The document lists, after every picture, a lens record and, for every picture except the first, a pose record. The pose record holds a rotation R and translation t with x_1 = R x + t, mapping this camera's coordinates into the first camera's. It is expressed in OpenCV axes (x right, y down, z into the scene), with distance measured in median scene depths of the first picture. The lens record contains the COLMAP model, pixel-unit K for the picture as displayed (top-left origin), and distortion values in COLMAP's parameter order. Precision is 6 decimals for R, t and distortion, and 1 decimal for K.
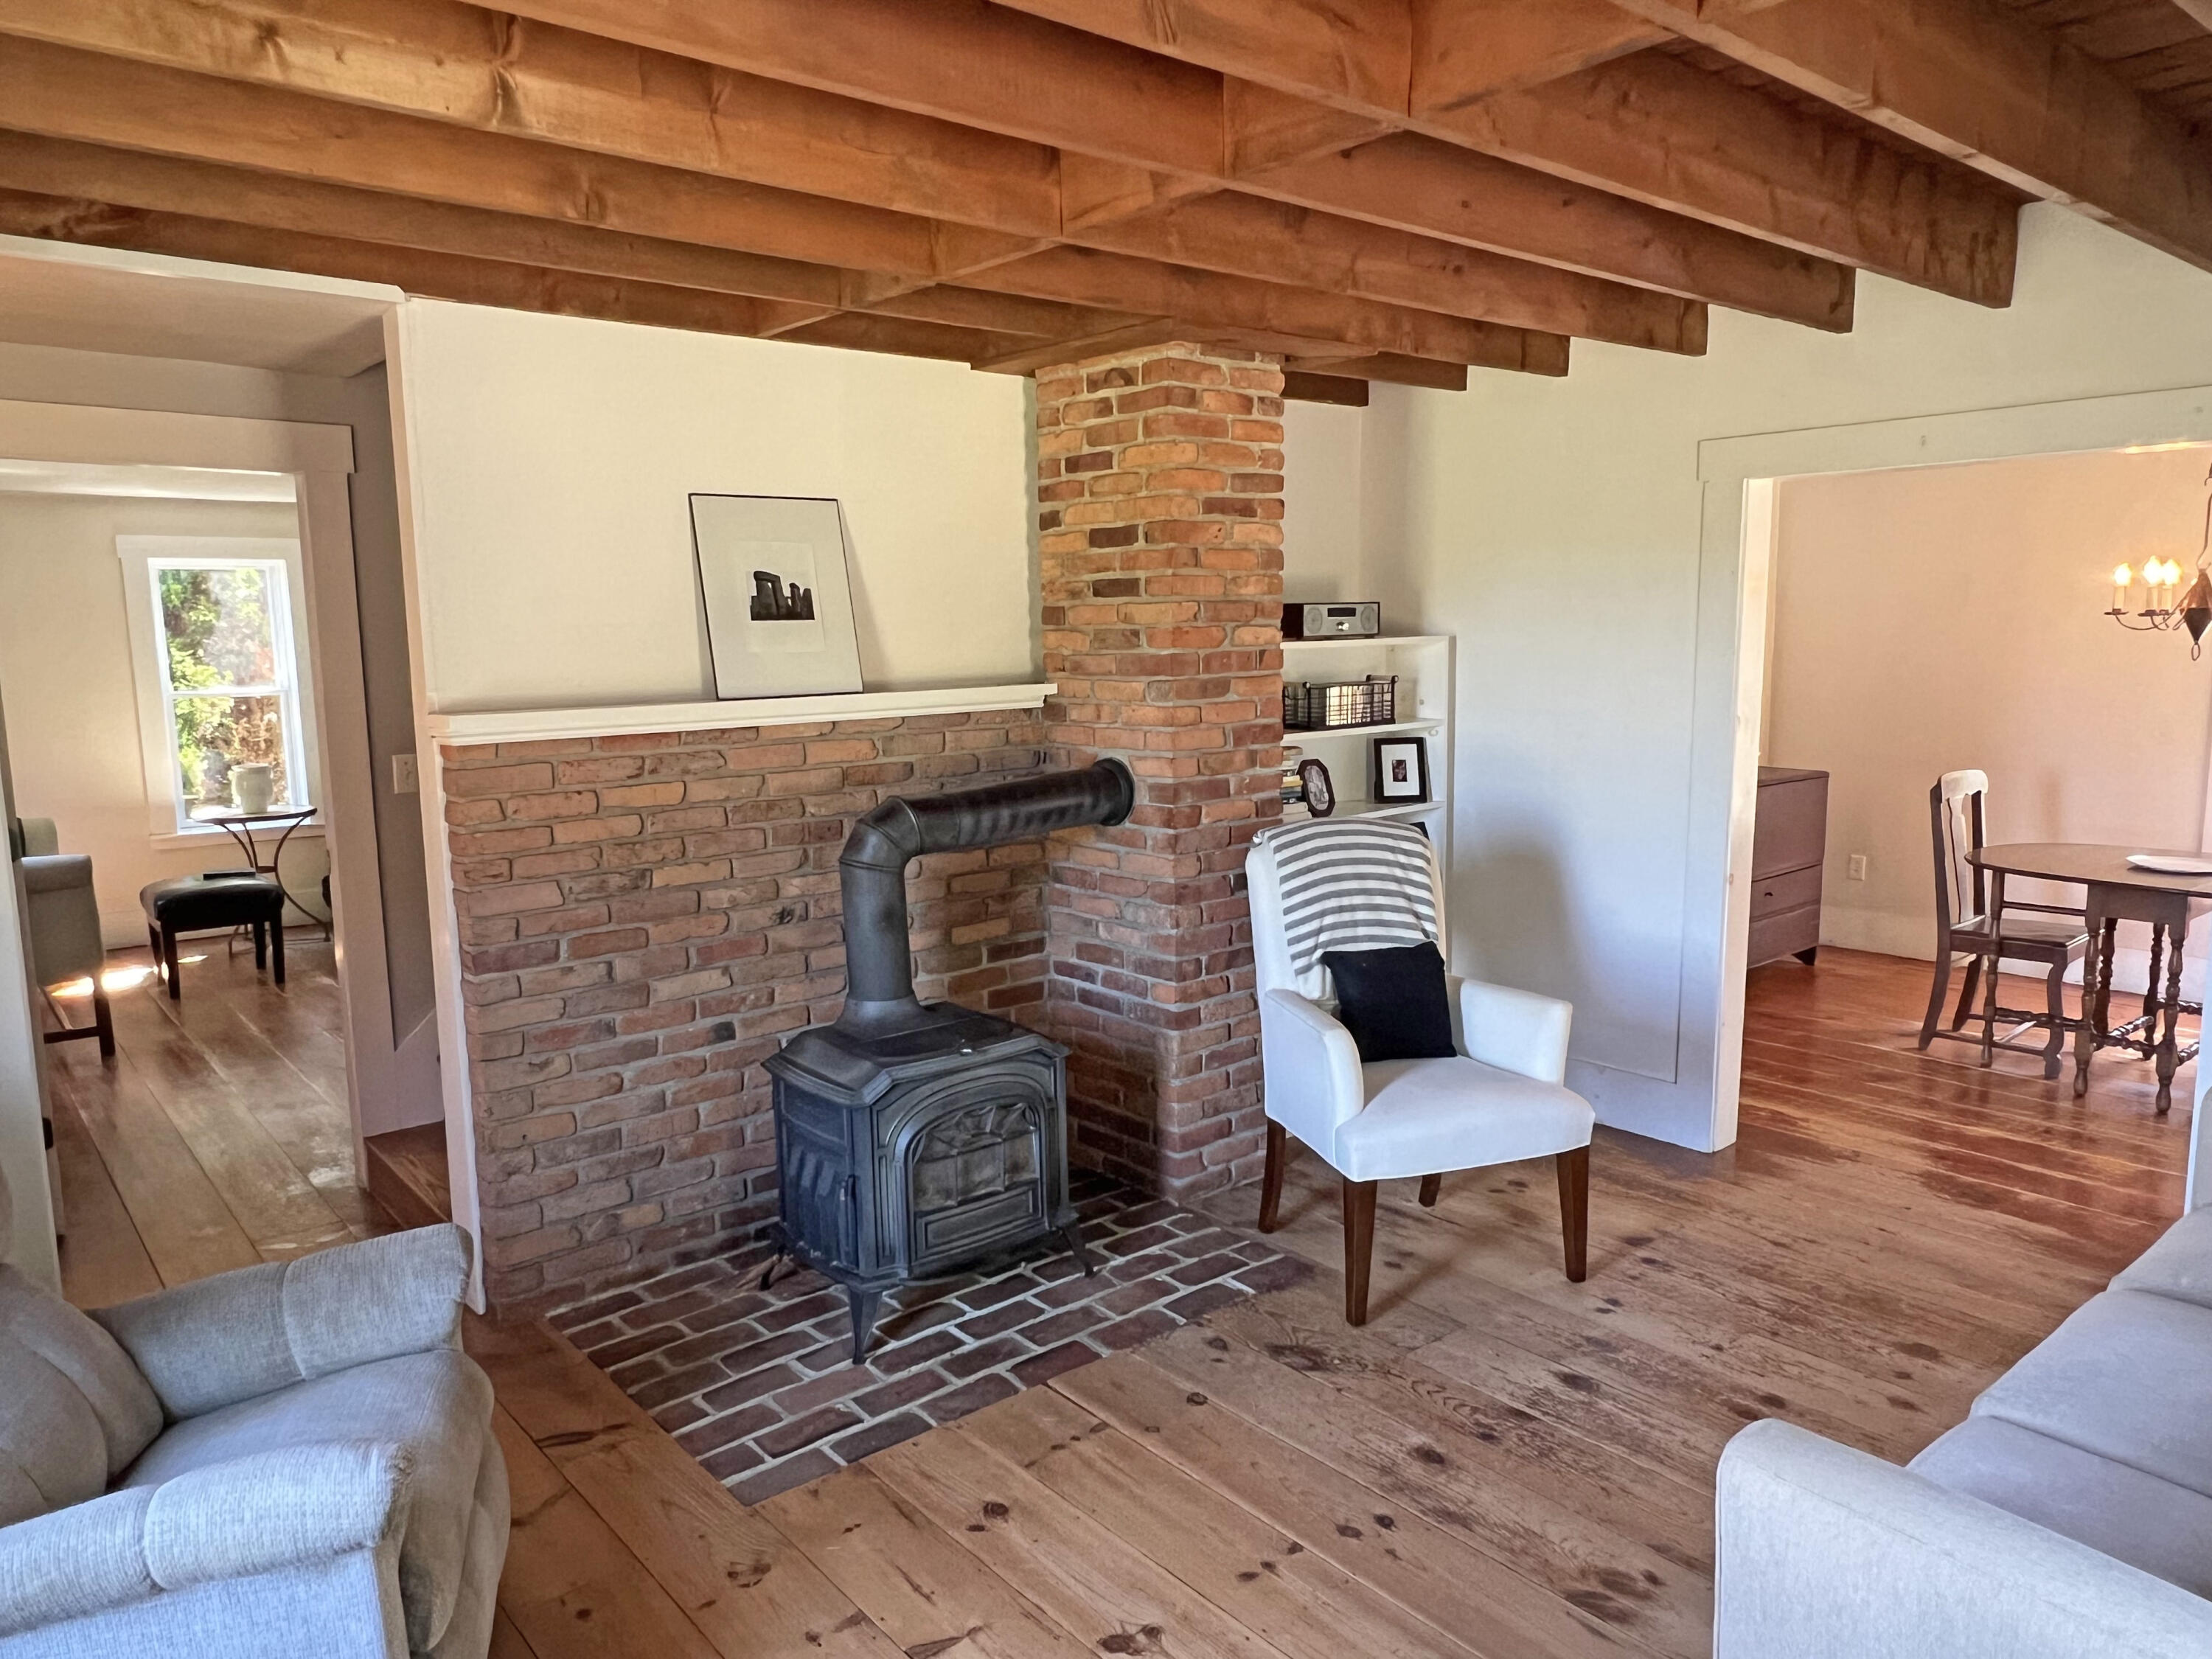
lens RADIAL K [[1492.1, 0, 1092.8], [0, 1492.1, 841.5], [0, 0, 1]] dist [0.011720, -0.011280]
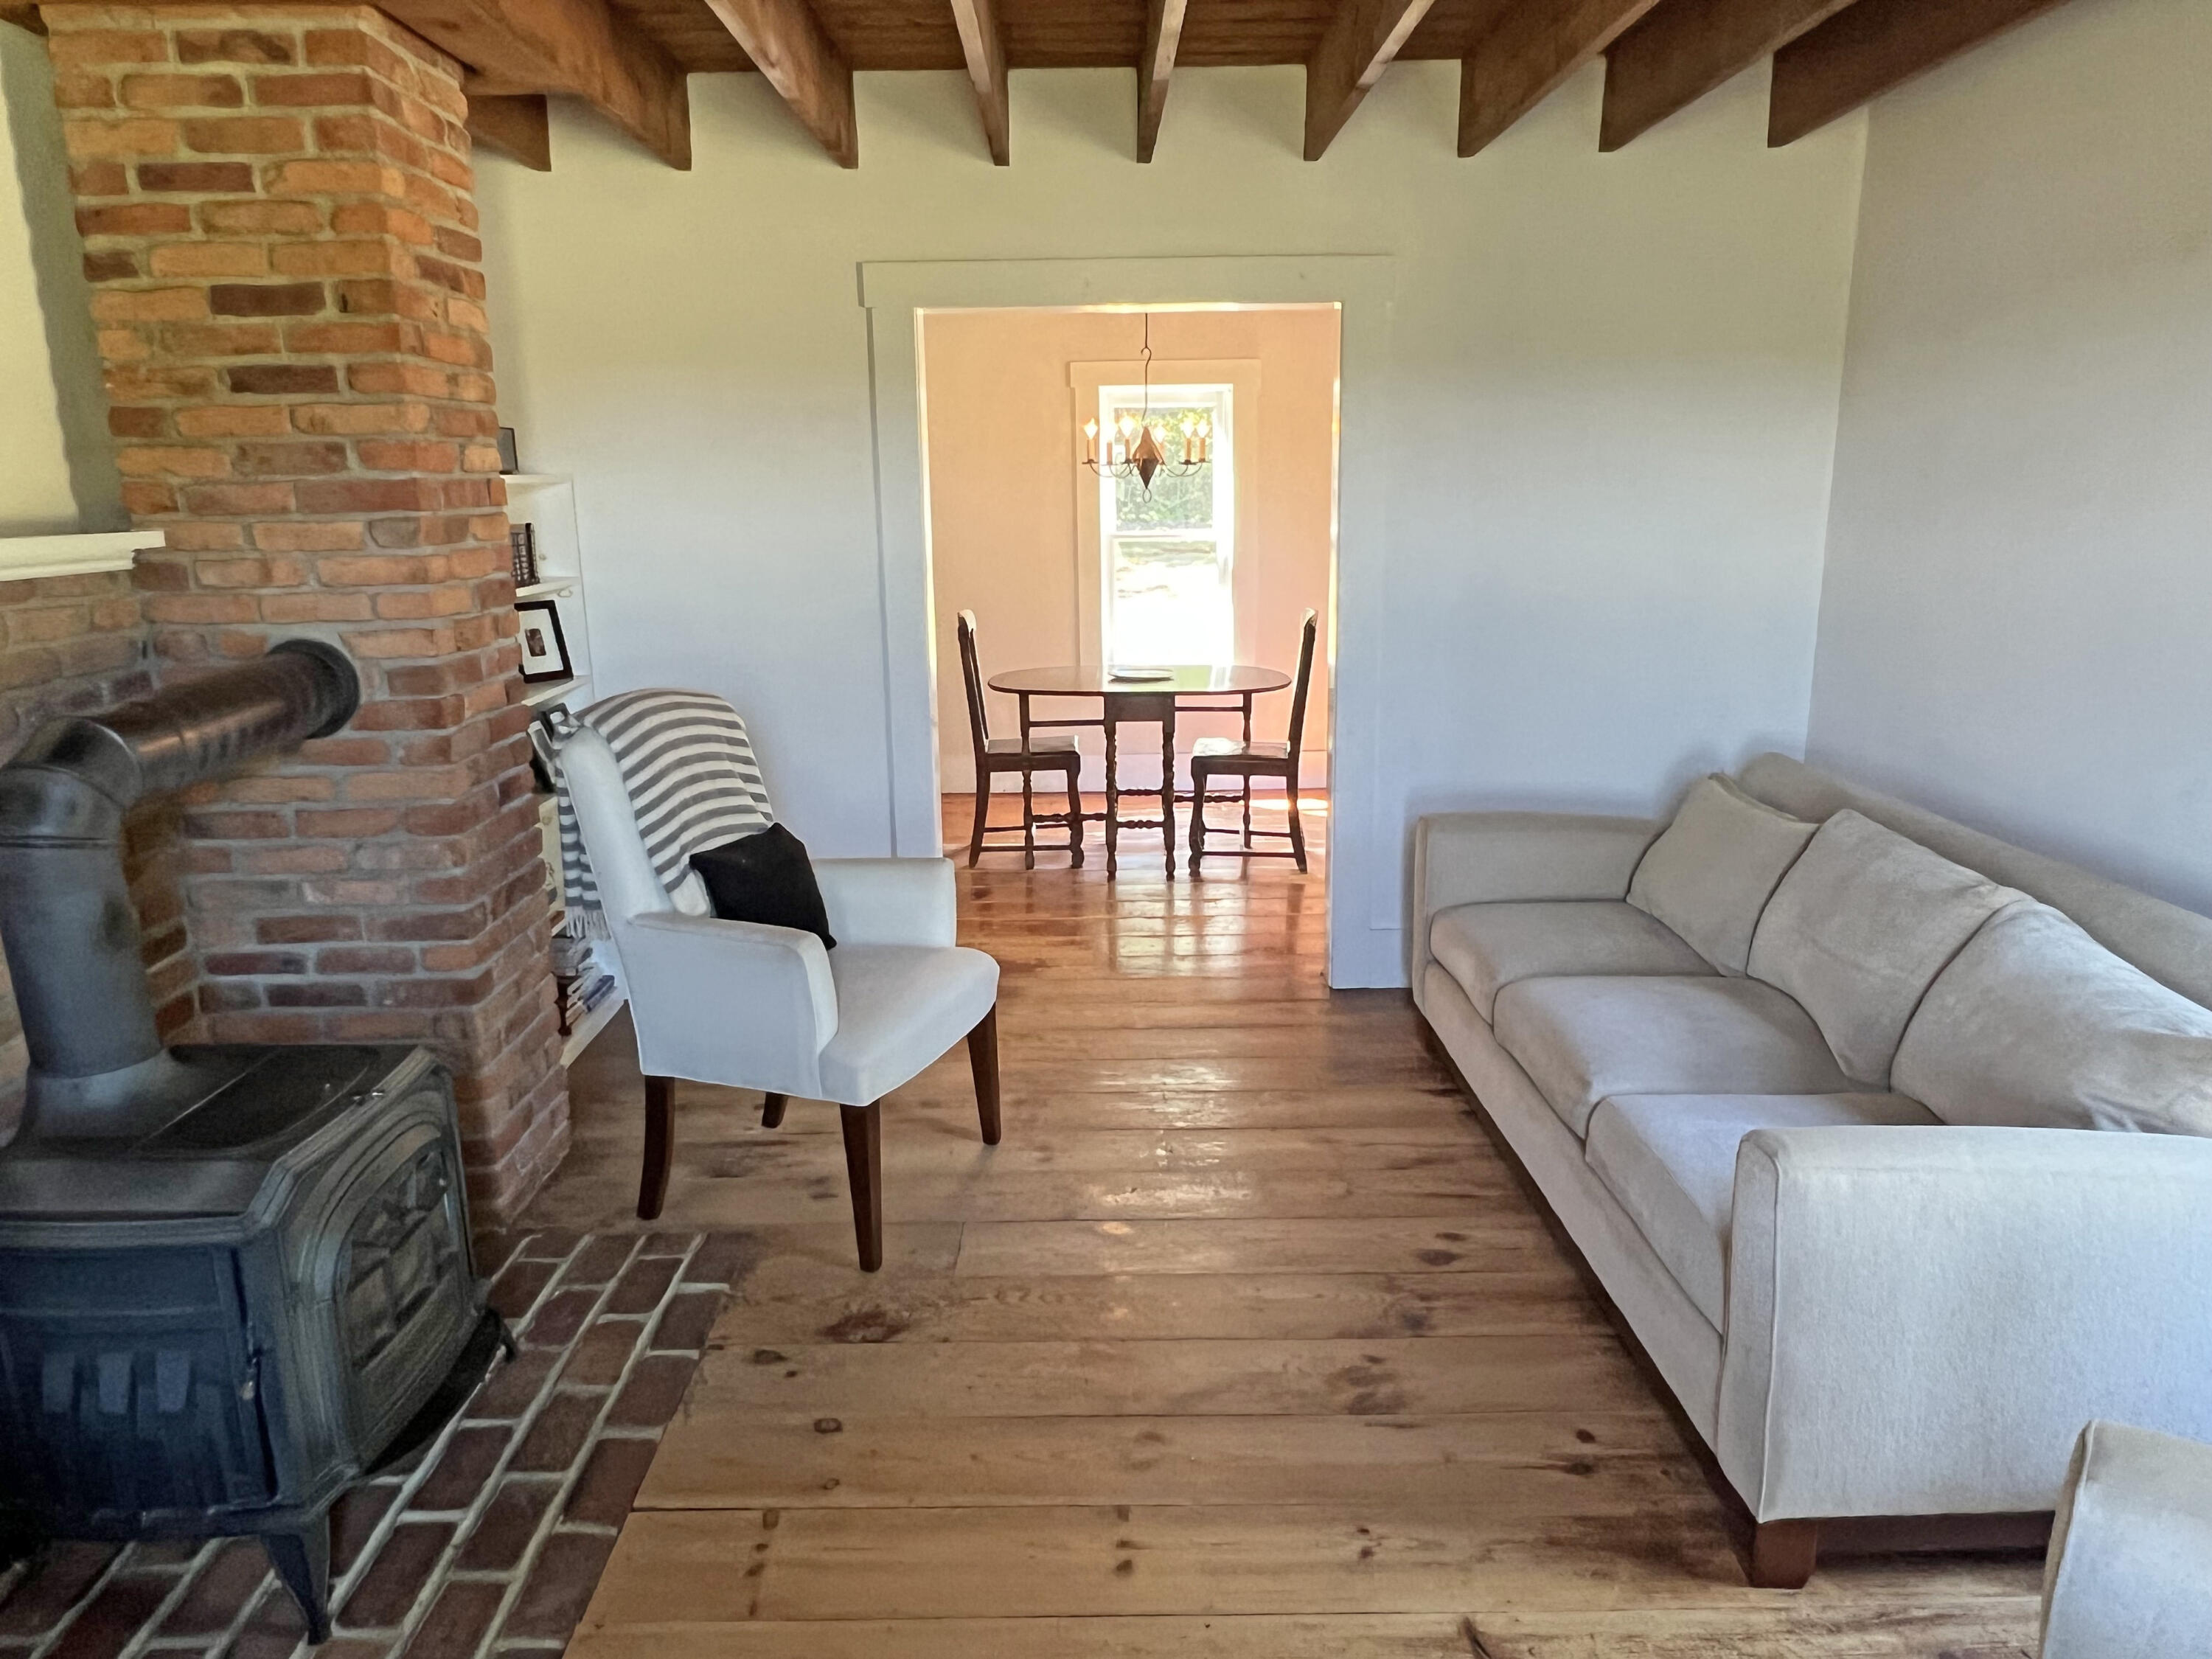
lens RADIAL K [[1492.1, 0, 1094.6], [0, 1492.1, 842.3], [0, 0, 1]] dist [0.011720, -0.011280]
pose [[0.638504, -0.171230, 0.750329, -0.287966], [0.116785, 0.985202, 0.125450, -0.008111], [-0.760706, 0.007527, 0.649052, 0.292063]]
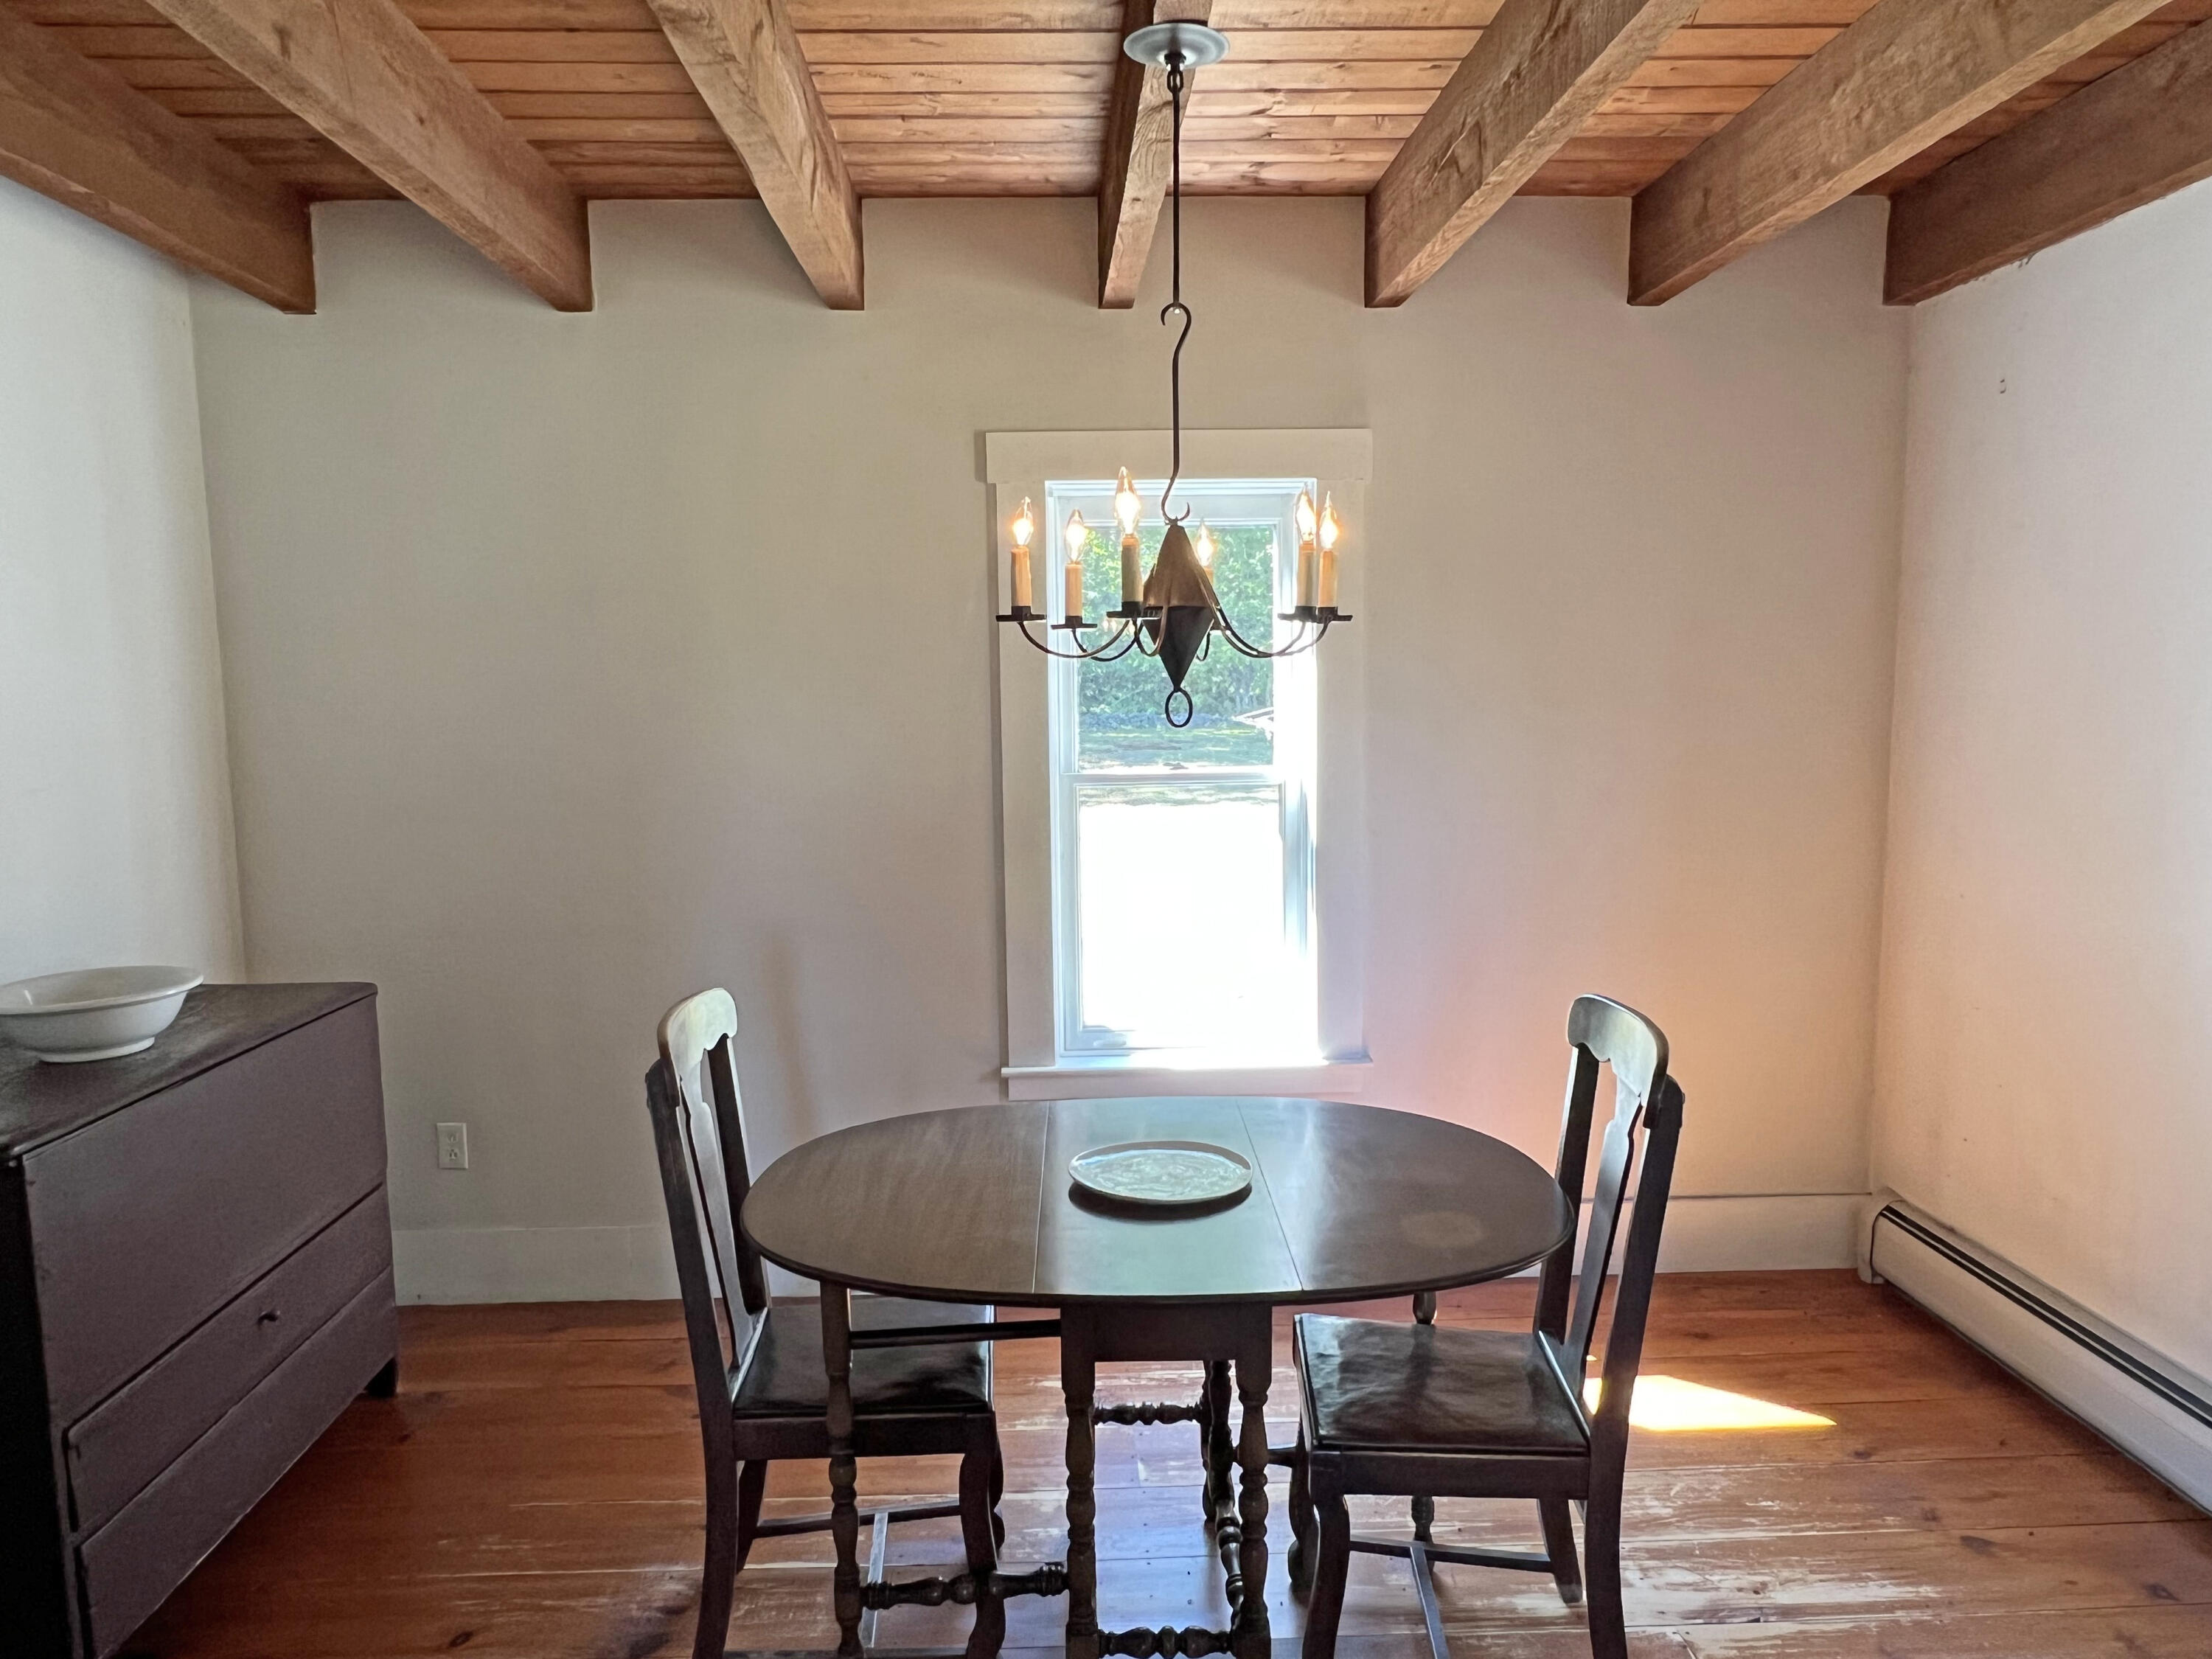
lens RADIAL K [[1492.1, 0, 1107.2], [0, 1492.1, 845.1], [0, 0, 1]] dist [0.011720, -0.011280]
pose [[0.607765, -0.082849, 0.789783, 0.443893], [0.125124, 0.992111, 0.007786, -0.108985], [-0.784197, 0.094089, 0.613337, 0.883911]]
